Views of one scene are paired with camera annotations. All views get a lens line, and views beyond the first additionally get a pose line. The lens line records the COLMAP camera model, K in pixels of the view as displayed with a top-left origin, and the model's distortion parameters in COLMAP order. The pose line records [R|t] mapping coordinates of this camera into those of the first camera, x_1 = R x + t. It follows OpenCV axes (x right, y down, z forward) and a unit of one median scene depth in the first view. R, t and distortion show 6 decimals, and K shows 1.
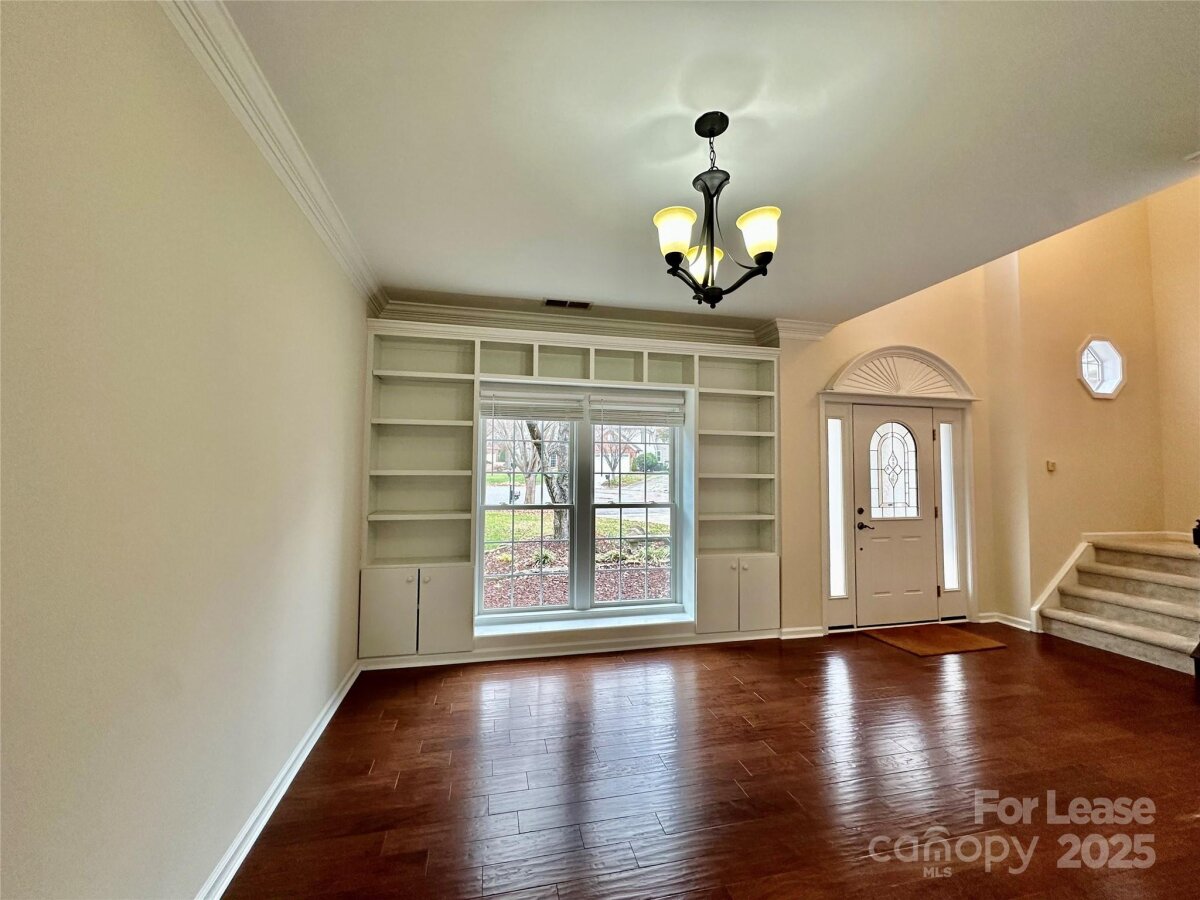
lens RADIAL K [[478.7, 0, 597.7], [0, 478.7, 450.6], [0, 0, 1]] dist [-0.001170, 0.000594]
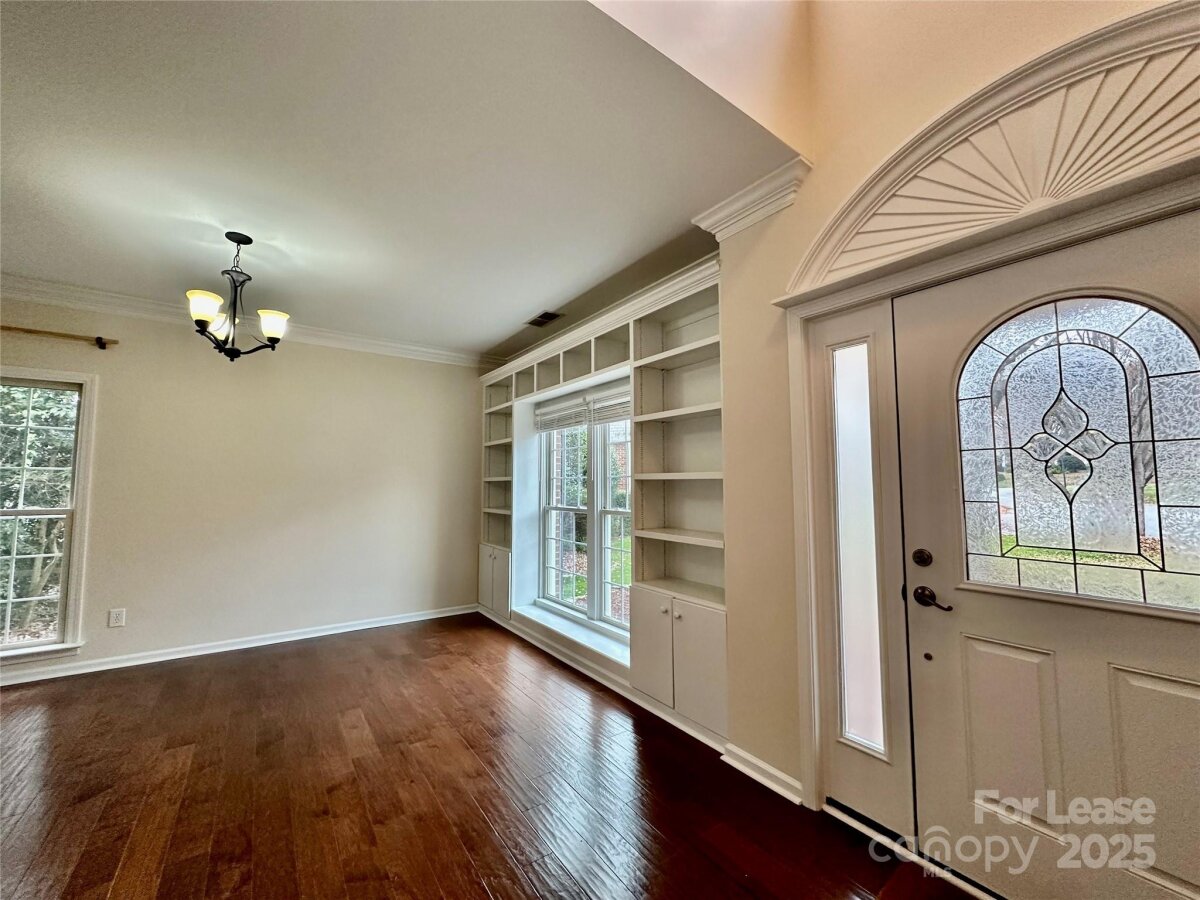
lens RADIAL K [[478.7, 0, 597.7], [0, 478.7, 450.6], [0, 0, 1]] dist [-0.001170, 0.000594]
pose [[0.375946, -0.073422, -0.923728, 0.866822], [0.046880, 0.997086, -0.060174, 0.051946], [0.925455, -0.020682, 0.378293, 0.637918]]
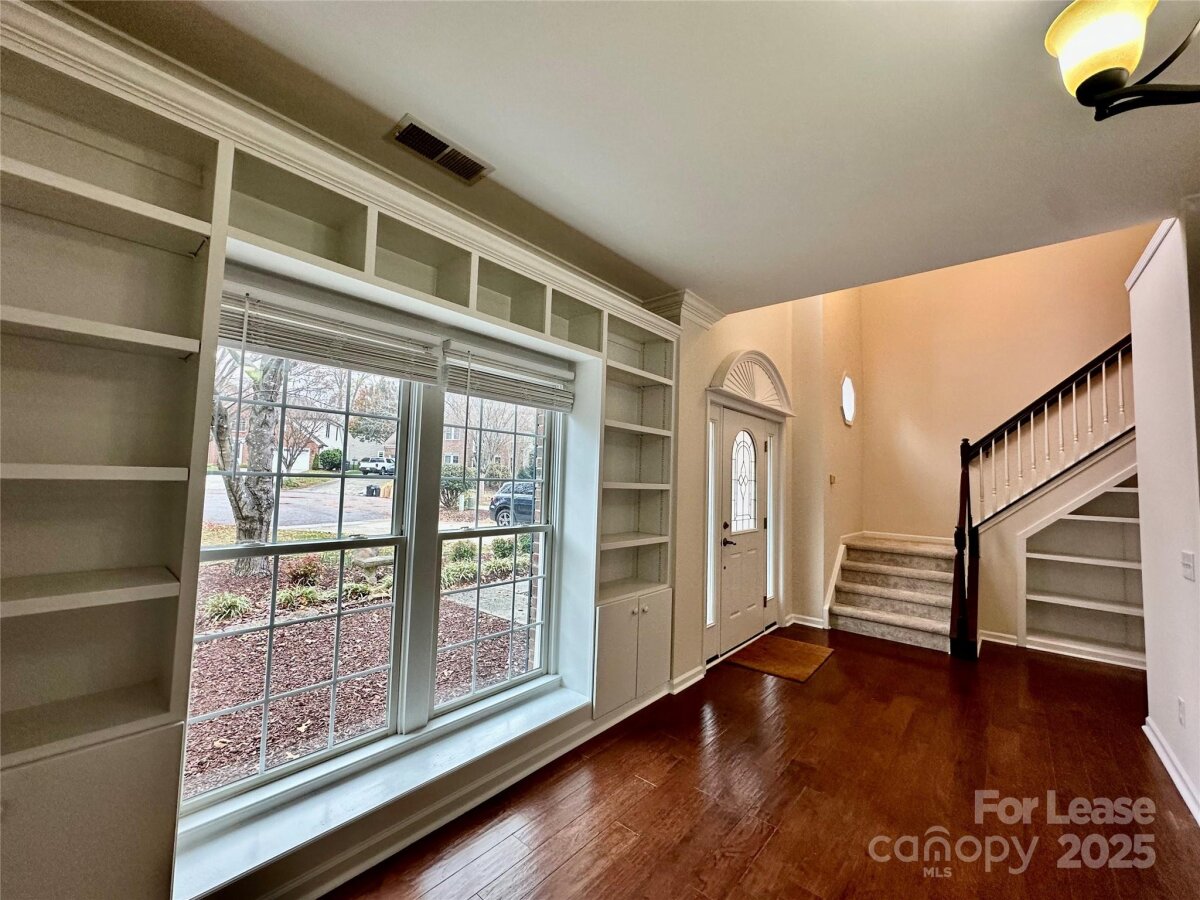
lens RADIAL K [[478.7, 0, 597.7], [0, 478.7, 450.6], [0, 0, 1]] dist [-0.001170, 0.000594]
pose [[0.808139, 0.052912, 0.586610, -0.195845], [-0.051377, 0.998493, -0.019285, 0.015288], [-0.586746, -0.014553, 0.809640, 0.432791]]
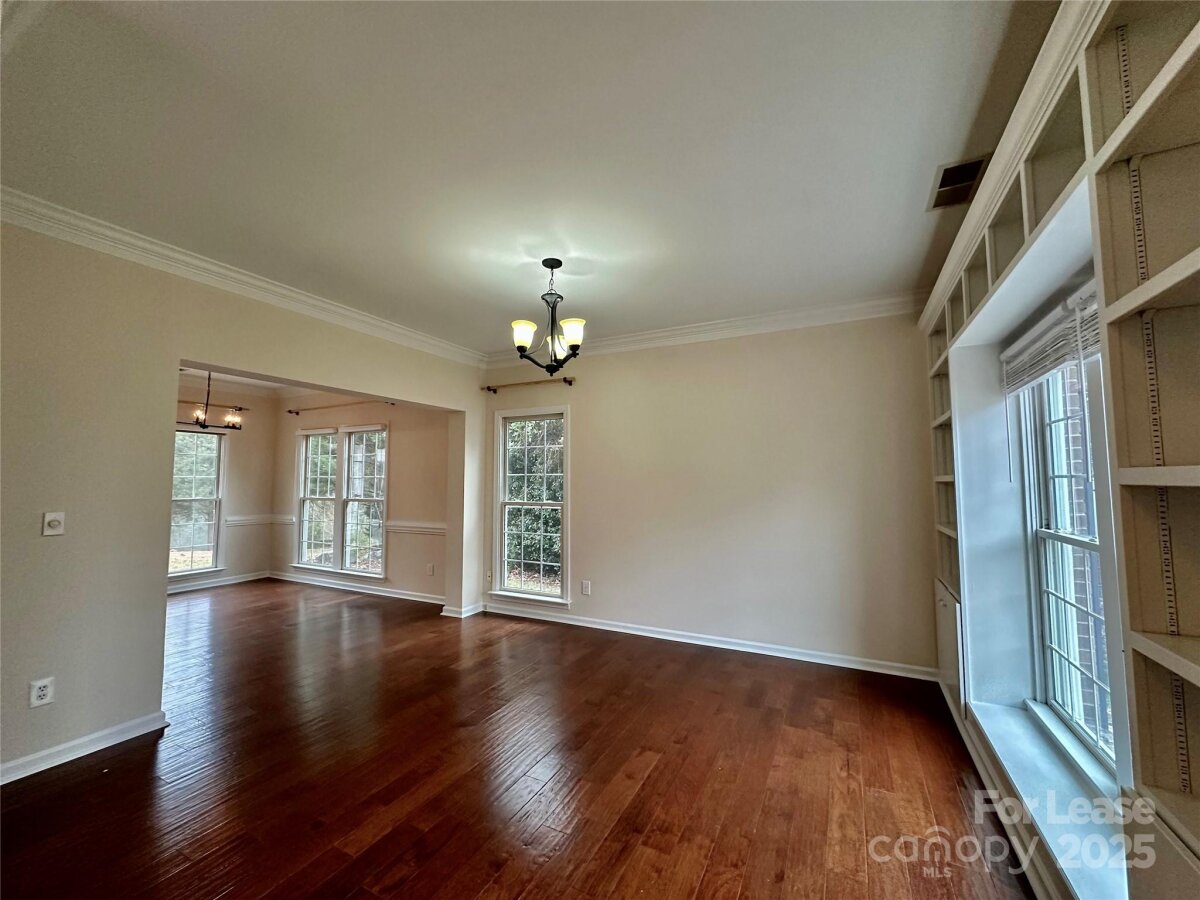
lens RADIAL K [[478.7, 0, 597.7], [0, 478.7, 450.6], [0, 0, 1]] dist [-0.001170, 0.000594]
pose [[-0.651043, -0.055137, -0.757036, 0.583288], [0.033116, 0.994345, -0.100900, 0.052710], [0.758318, -0.090761, -0.645536, 0.923709]]
